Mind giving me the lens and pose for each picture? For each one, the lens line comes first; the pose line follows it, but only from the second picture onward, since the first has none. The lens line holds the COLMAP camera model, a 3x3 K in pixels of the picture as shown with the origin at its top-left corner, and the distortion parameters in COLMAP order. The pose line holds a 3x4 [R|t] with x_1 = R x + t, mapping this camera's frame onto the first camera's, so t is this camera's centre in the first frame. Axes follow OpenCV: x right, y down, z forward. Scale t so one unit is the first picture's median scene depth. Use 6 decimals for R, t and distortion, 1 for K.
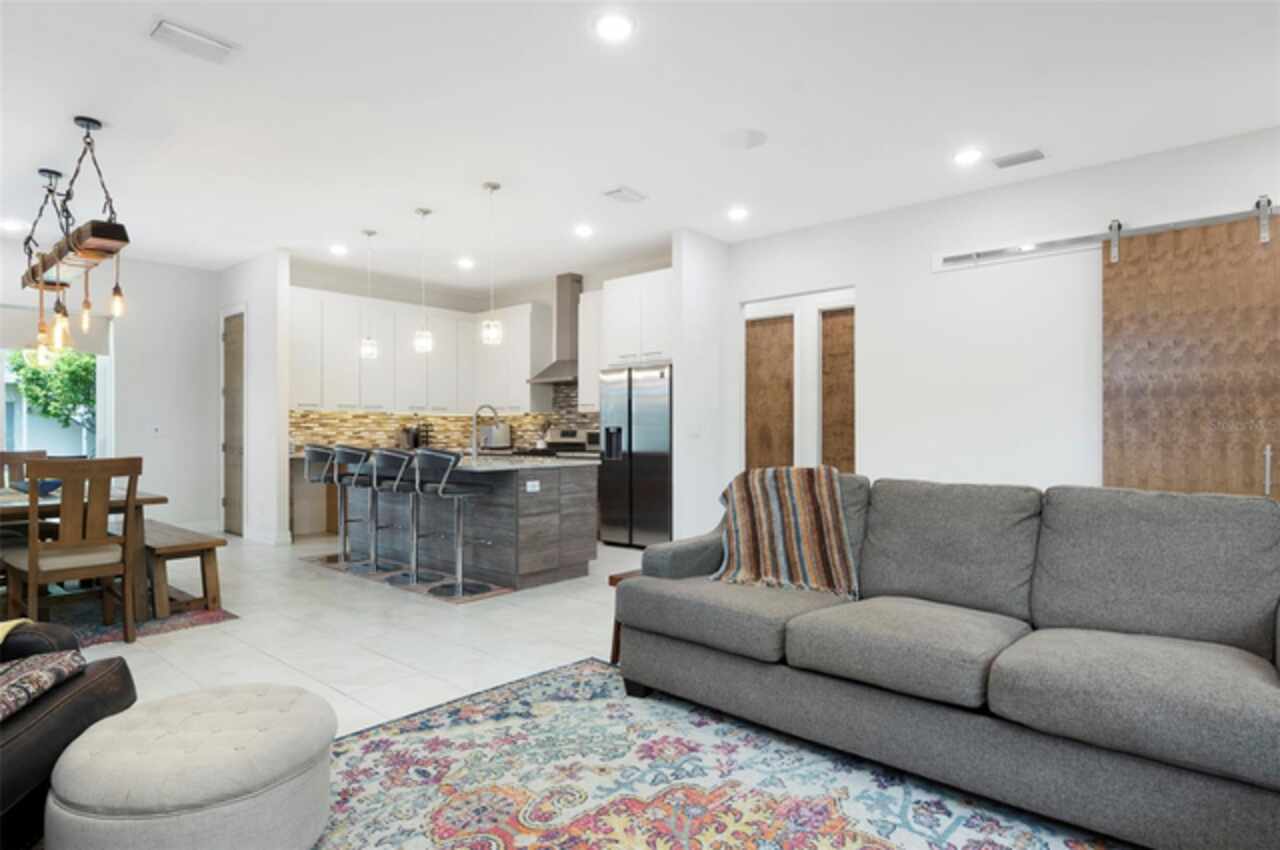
lens RADIAL K [[679.5, 0, 635.8], [0, 679.5, 432.0], [0, 0, 1]] dist [-0.032172, 0.000134]
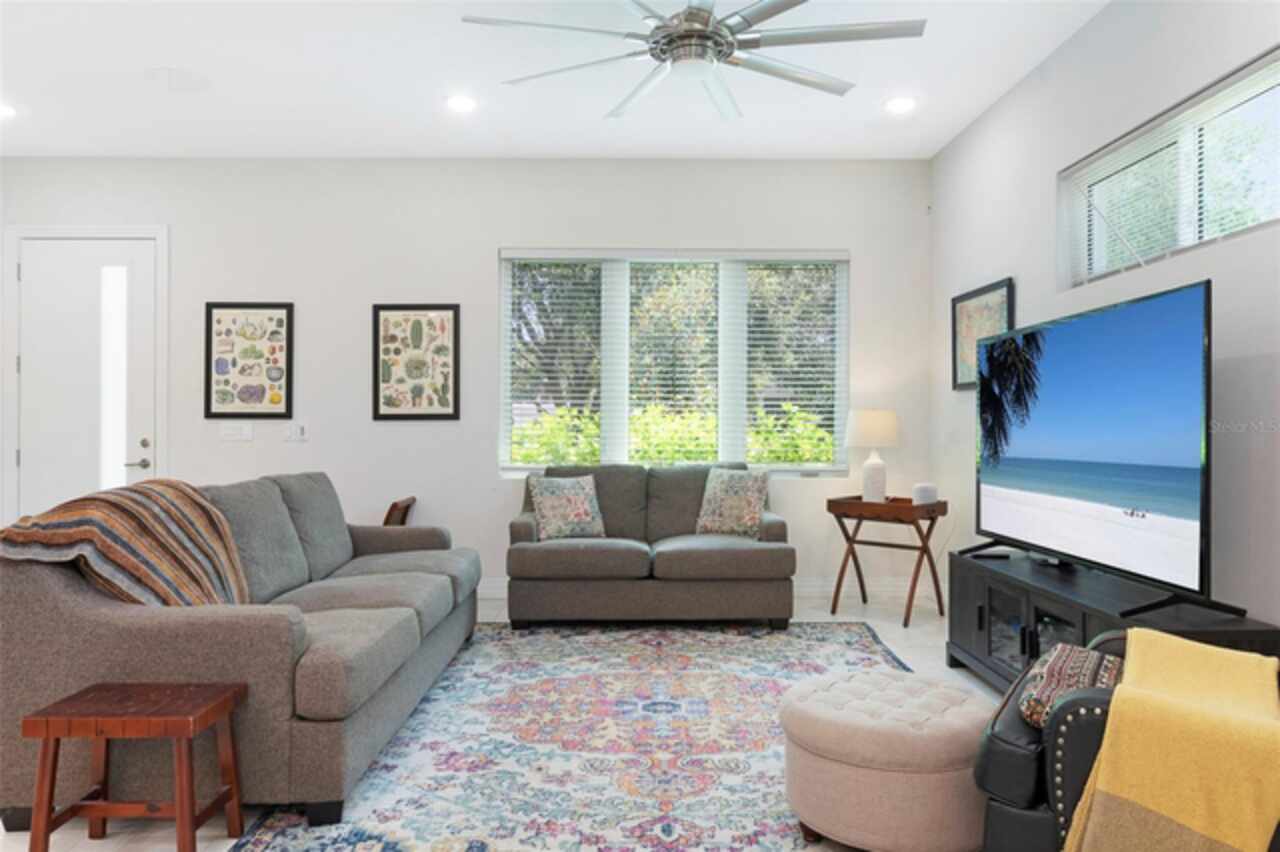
lens RADIAL K [[864.7, 0, 639.3], [0, 864.7, 430.7], [0, 0, 1]] dist [0.007026, -0.002634]
pose [[-0.671876, -0.009667, 0.740600, -0.978887], [-0.004877, 0.999951, 0.008628, -0.015144], [-0.740647, 0.002185, -0.671890, 1.558502]]
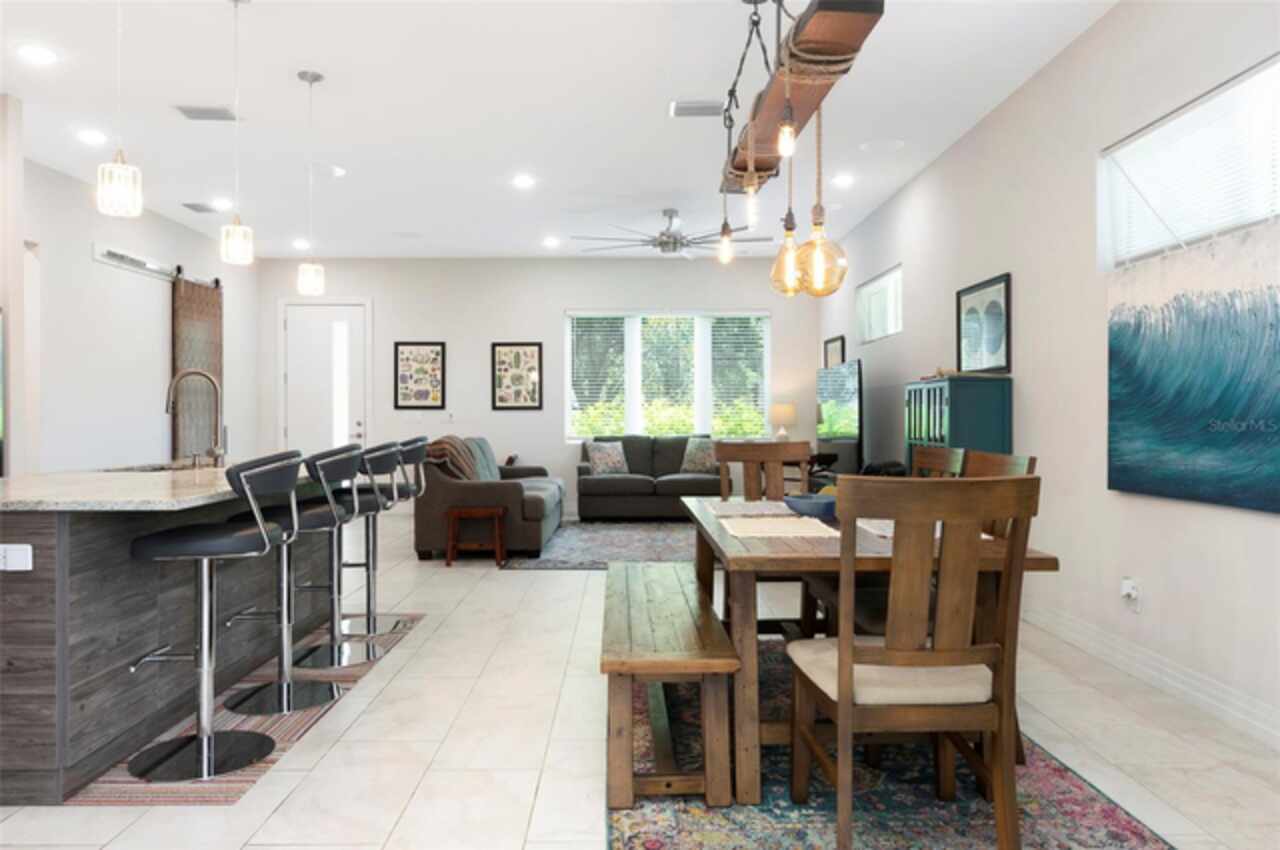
lens RADIAL K [[864.7, 0, 641.0], [0, 864.7, 421.3], [0, 0, 1]] dist [0.007026, -0.002634]
pose [[-0.669463, -0.004902, 0.742829, -2.158485], [-0.002058, 0.999987, 0.004745, 0.010381], [-0.742842, 0.001648, -0.669464, 2.651000]]
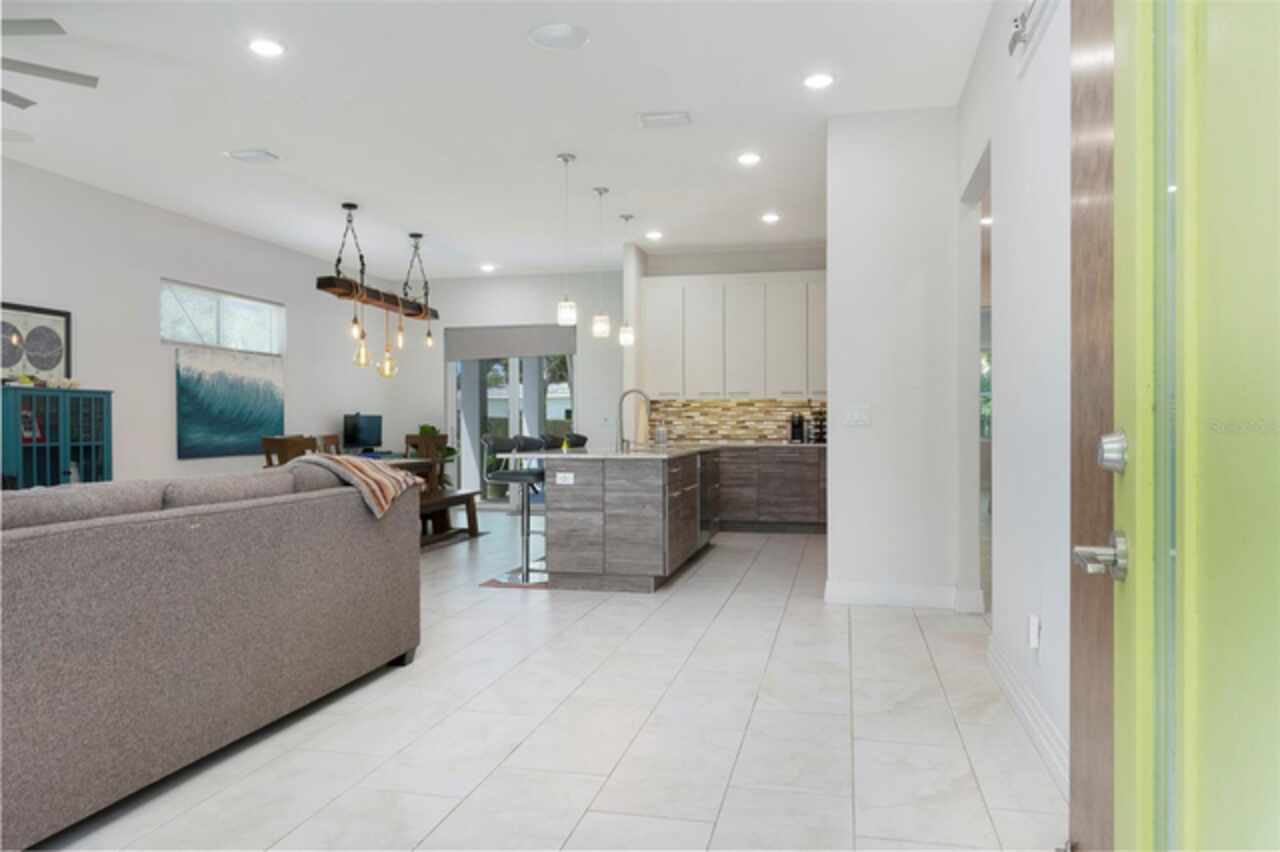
lens RADIAL K [[864.7, 0, 637.0], [0, 864.7, 421.6], [0, 0, 1]] dist [0.007026, -0.002634]
pose [[0.463729, -0.000285, -0.885977, 1.780842], [-0.002675, 0.999995, -0.001722, 0.009114], [0.885973, 0.003169, 0.463726, 1.038576]]
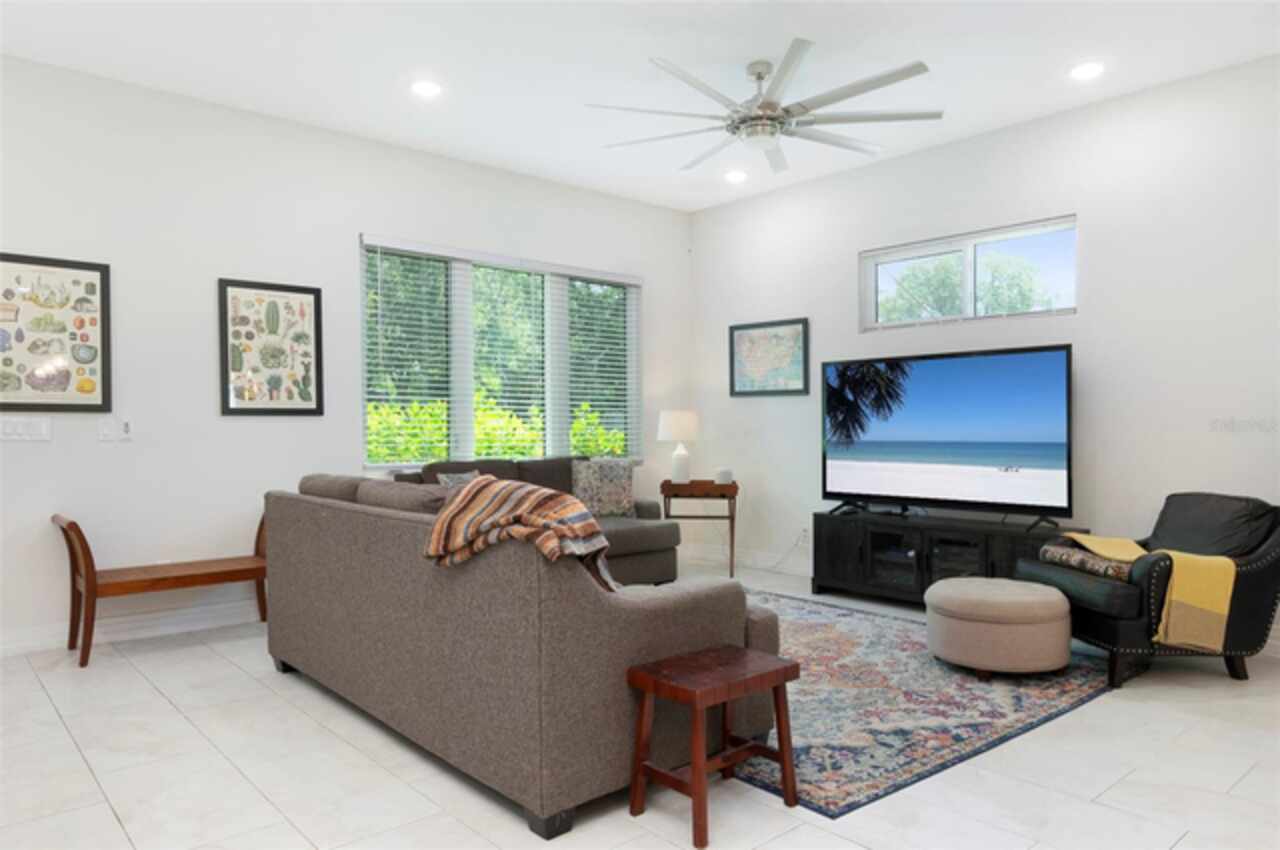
lens RADIAL K [[864.7, 0, 643.7], [0, 864.7, 426.8], [0, 0, 1]] dist [0.007026, -0.002634]
pose [[-0.992919, -0.002929, 0.118760, 0.010896], [-0.003383, 0.999988, -0.003623, 0.009707], [-0.118748, -0.003999, -0.992916, 2.343184]]
